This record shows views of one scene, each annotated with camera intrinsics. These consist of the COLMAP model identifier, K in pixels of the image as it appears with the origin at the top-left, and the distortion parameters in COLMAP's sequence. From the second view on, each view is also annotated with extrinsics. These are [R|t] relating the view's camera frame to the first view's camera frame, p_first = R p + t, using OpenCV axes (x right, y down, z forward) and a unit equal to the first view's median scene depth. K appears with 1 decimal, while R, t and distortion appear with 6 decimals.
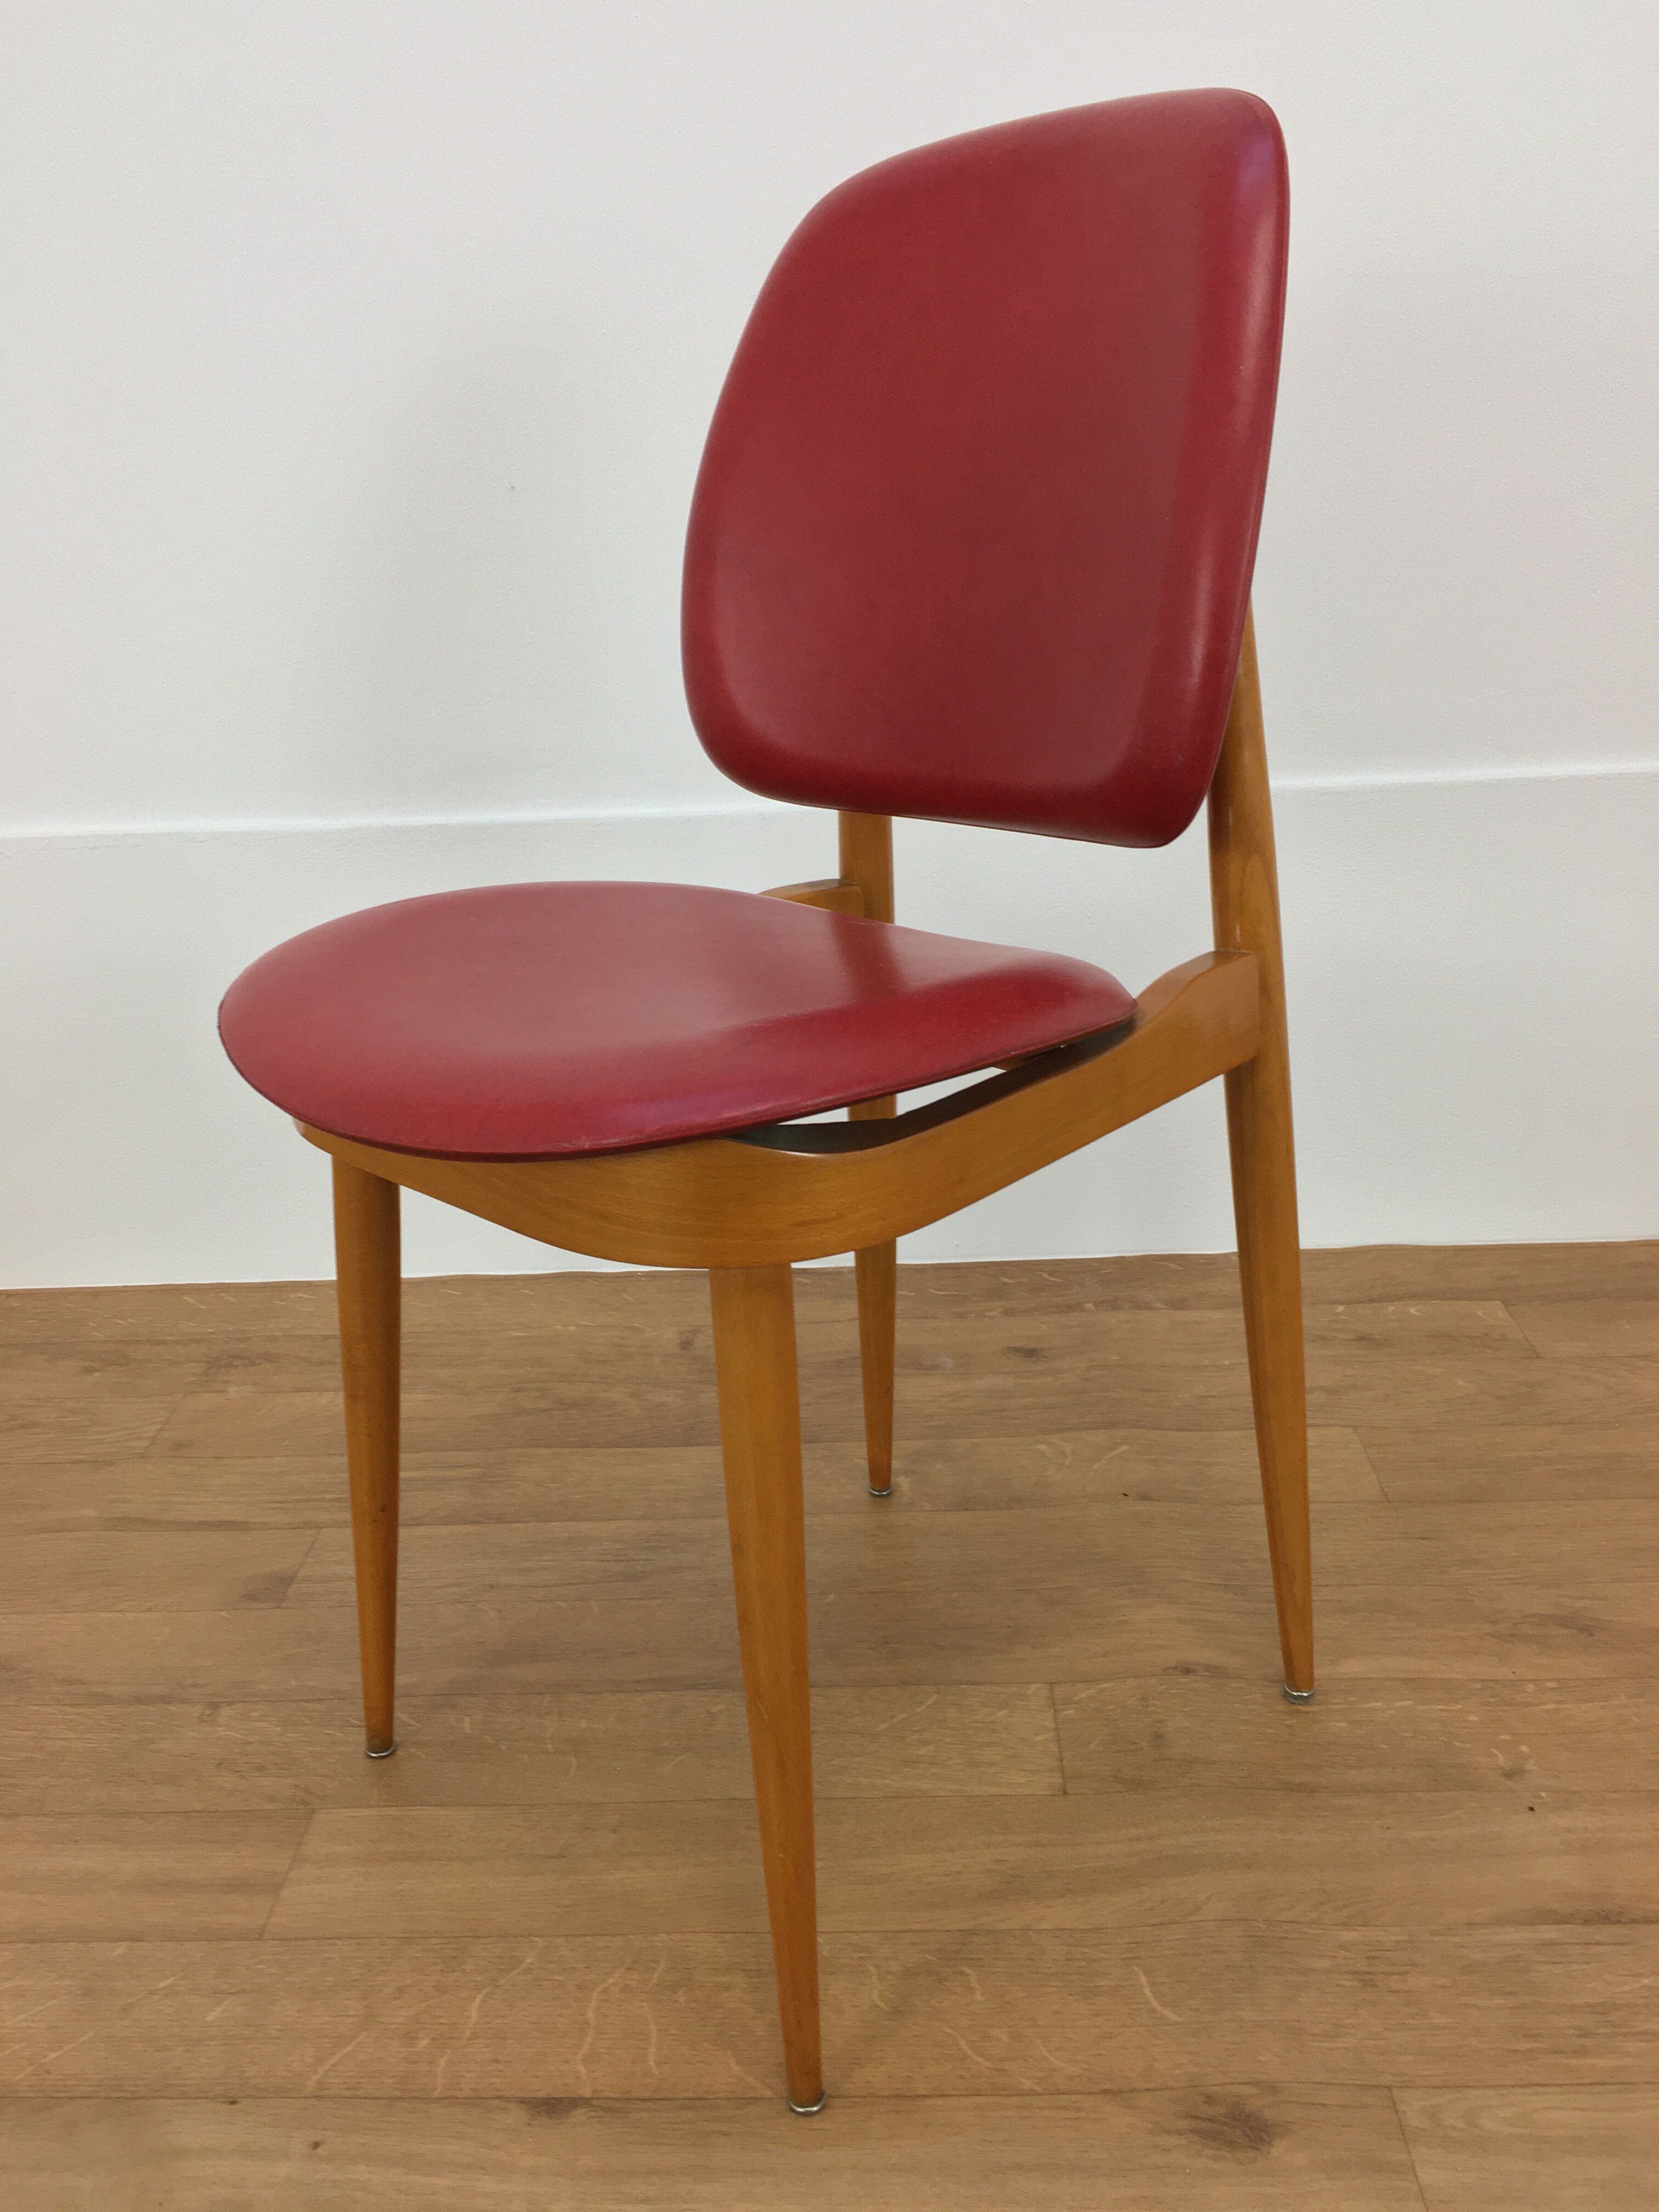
lens RADIAL K [[1891.4, 0, 832.9], [0, 1891.4, 1097.8], [0, 0, 1]] dist [0.077463, -0.126001]
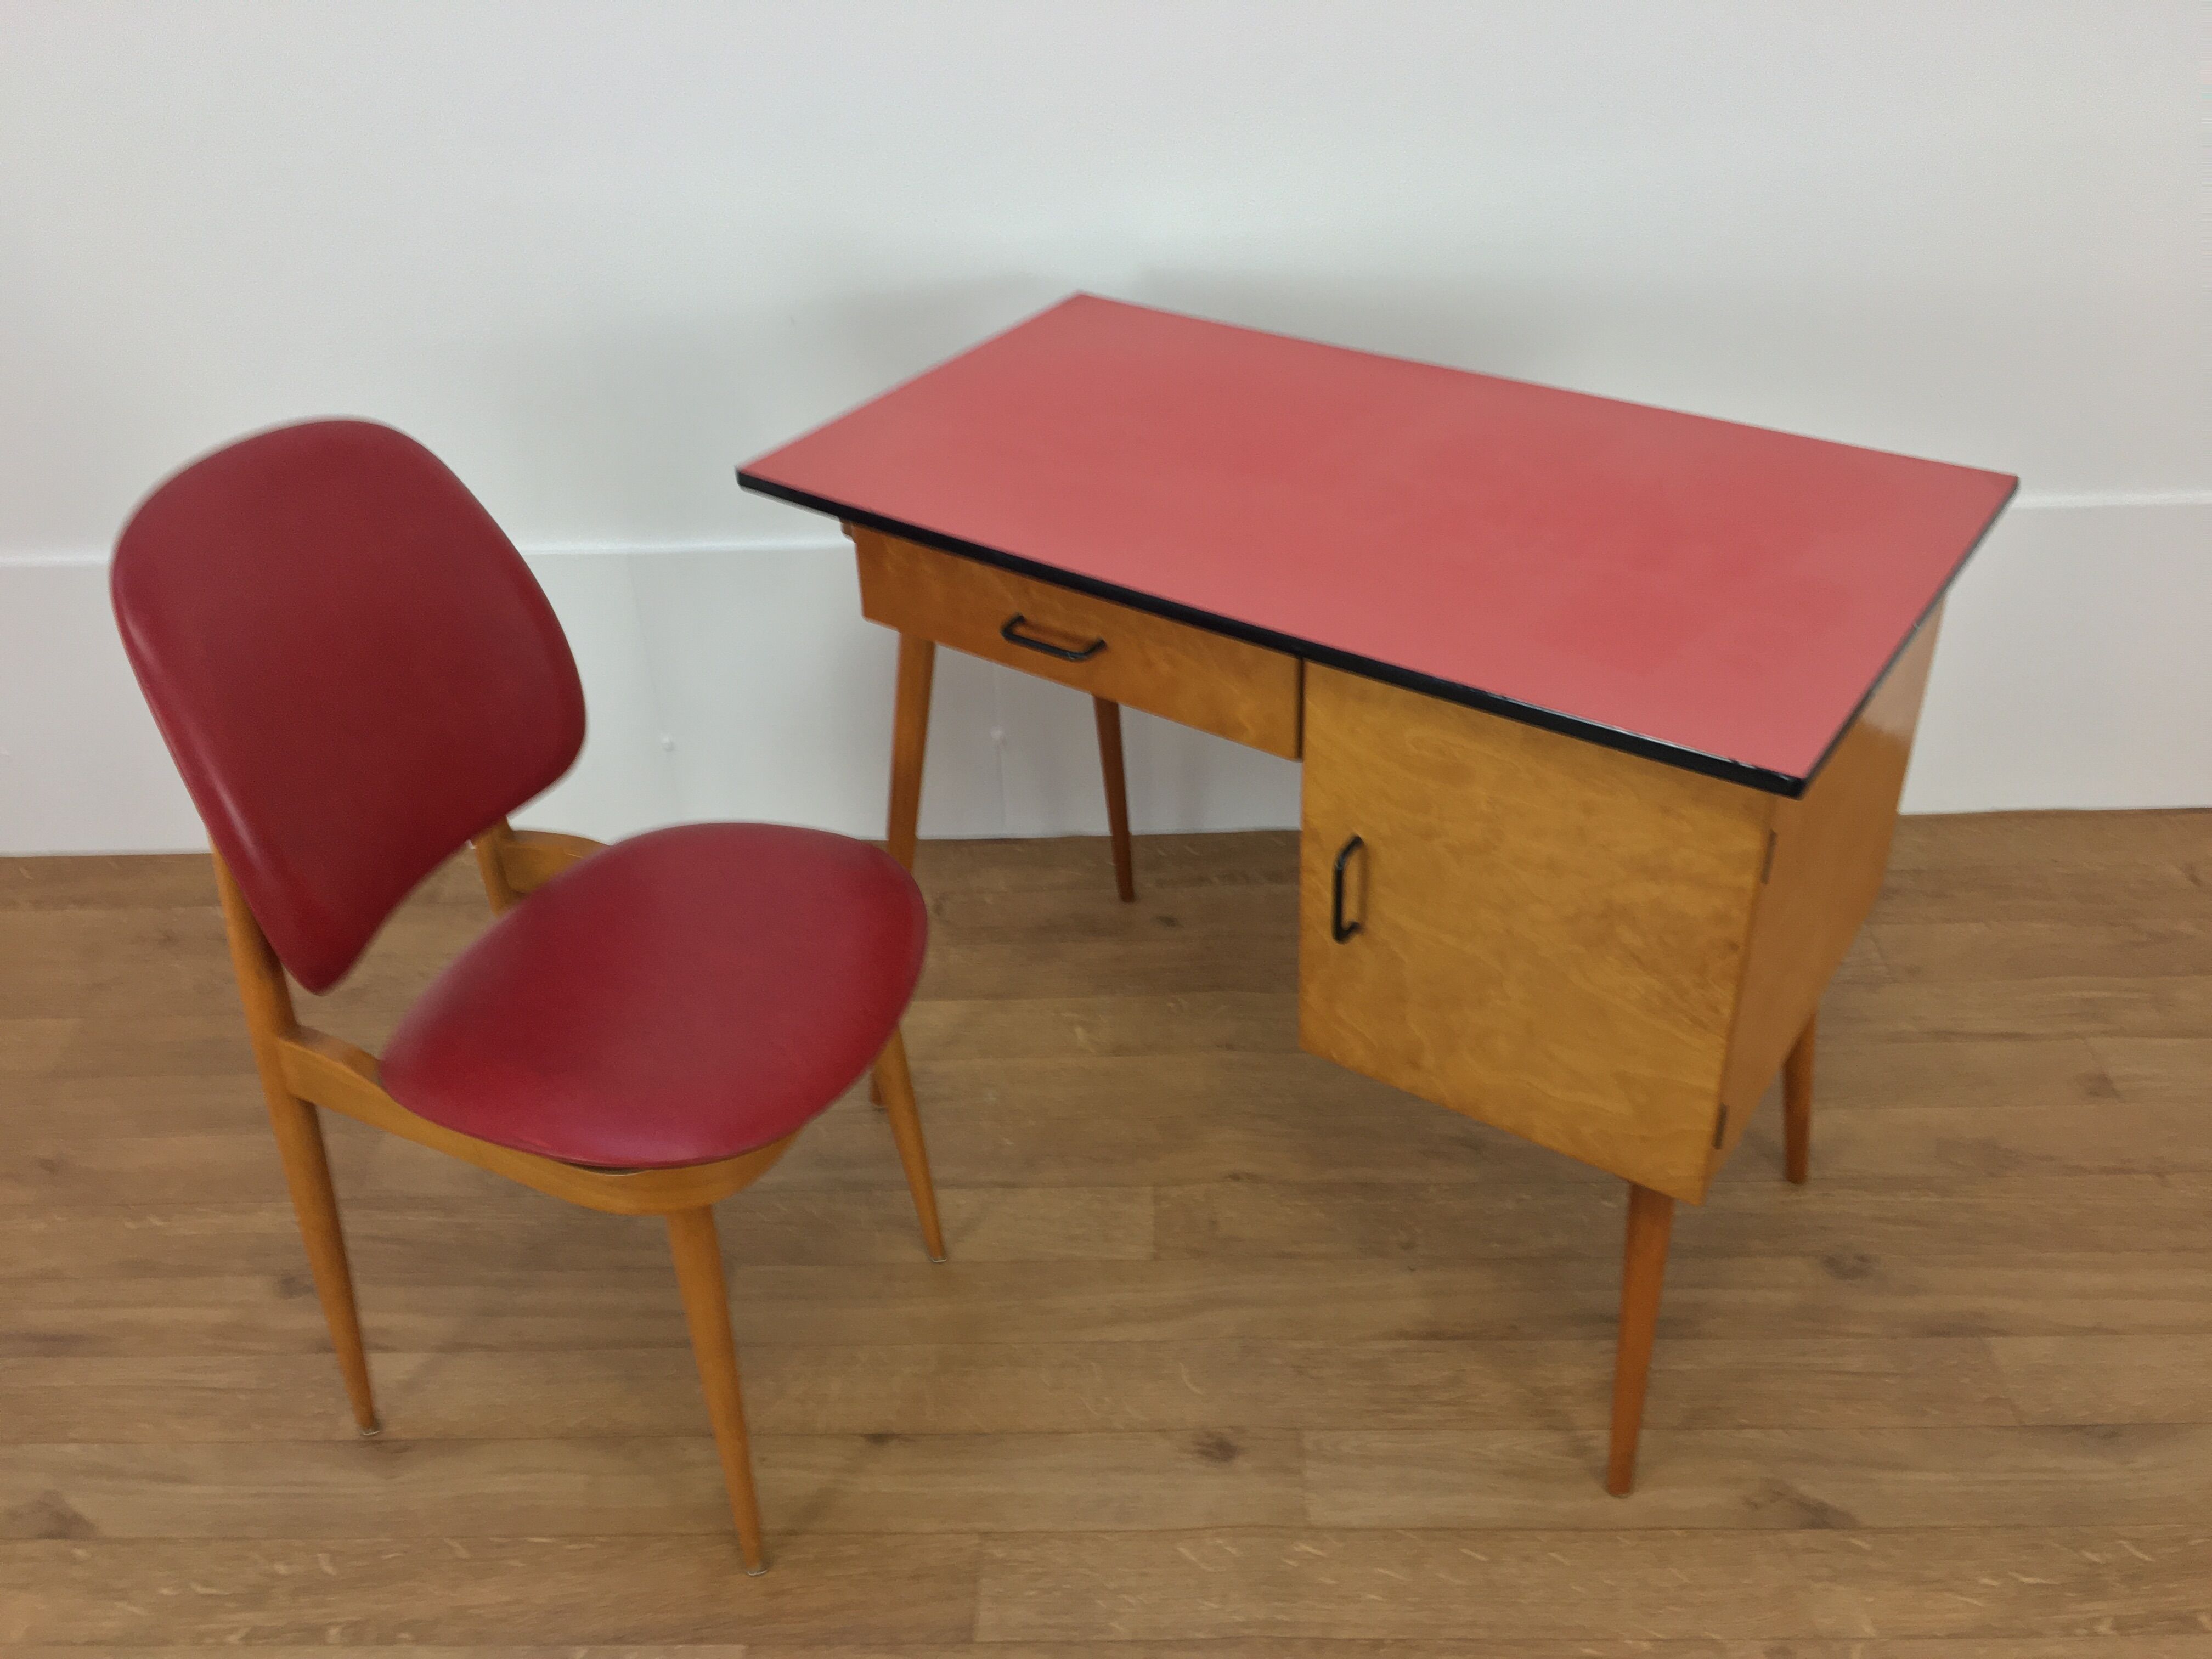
lens RADIAL K [[1891.4, 0, 1106.4], [0, 1891.4, 820.4], [0, 0, 1]] dist [0.077463, -0.126001]
pose [[0.999939, -0.002251, 0.010815, 0.053568], [-0.000854, 0.960349, 0.278798, -0.498610], [-0.011014, -0.278790, 0.960289, -0.562059]]
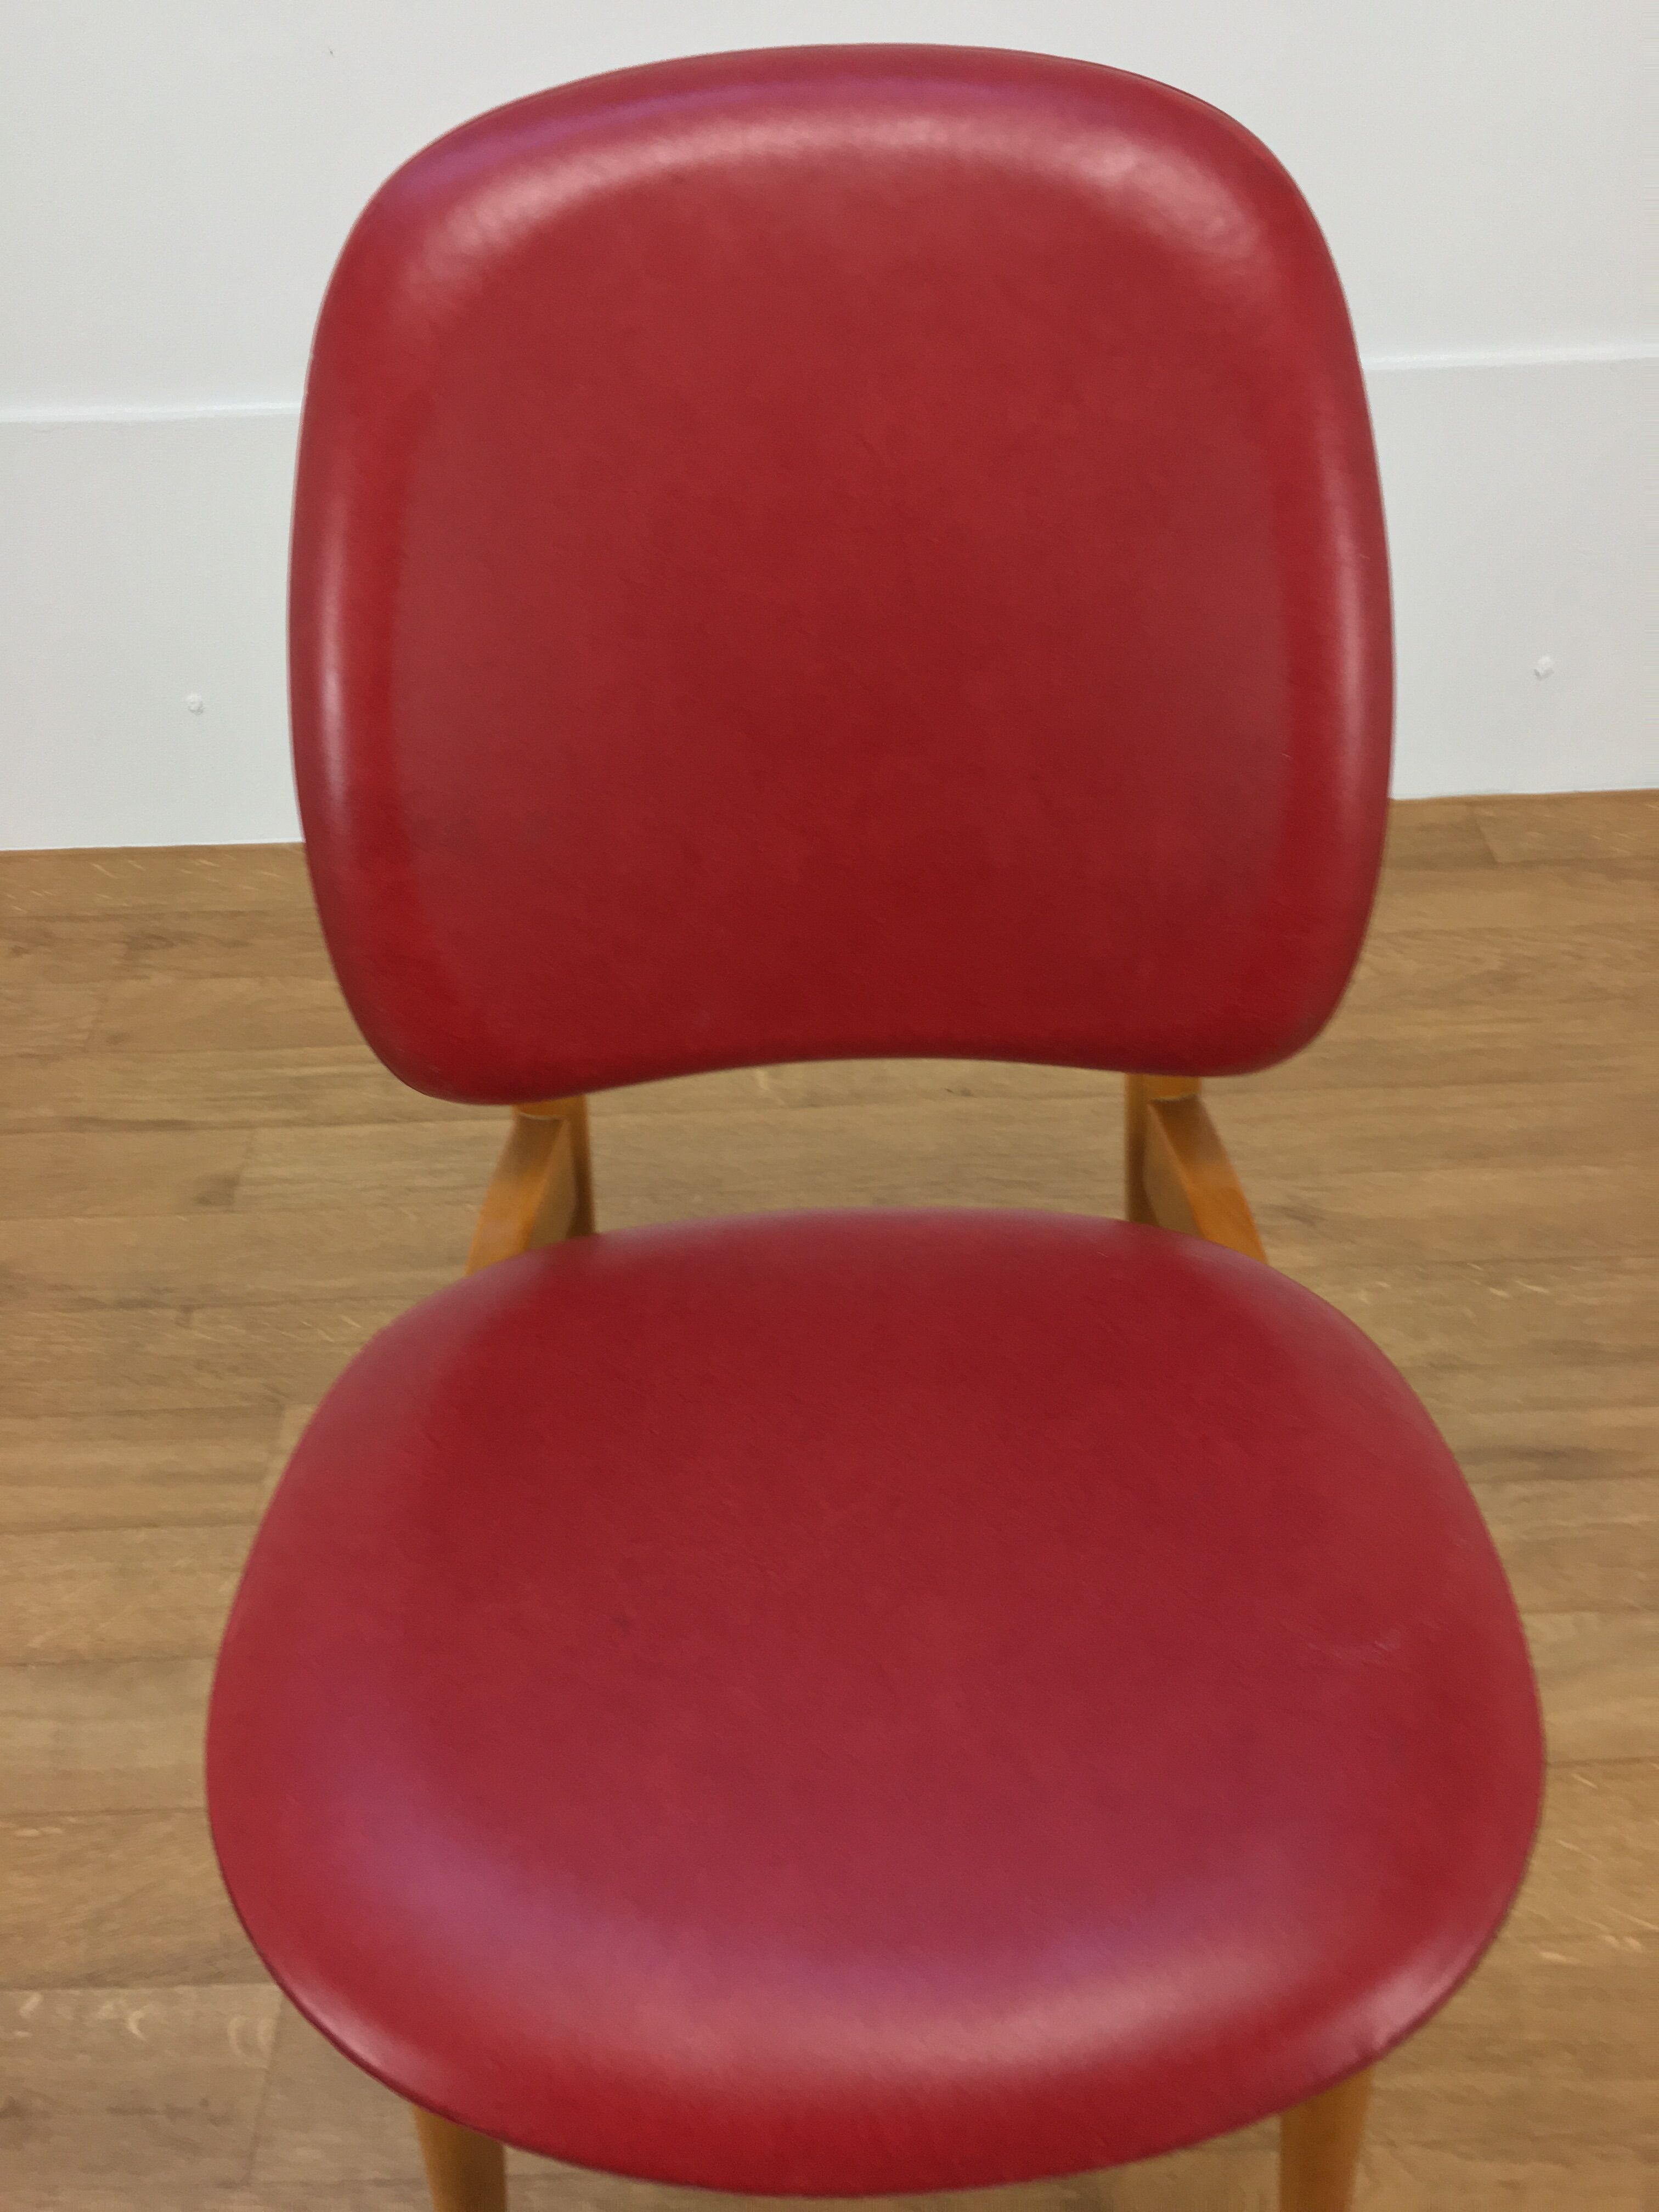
lens RADIAL K [[1891.4, 0, 838.6], [0, 1891.4, 1087.0], [0, 0, 1]] dist [0.077463, -0.126001]
pose [[0.998616, -0.020731, 0.048336, 0.035354], [0.001383, 0.929070, 0.369902, -0.273301], [-0.052576, -0.369323, 0.927813, -0.095990]]
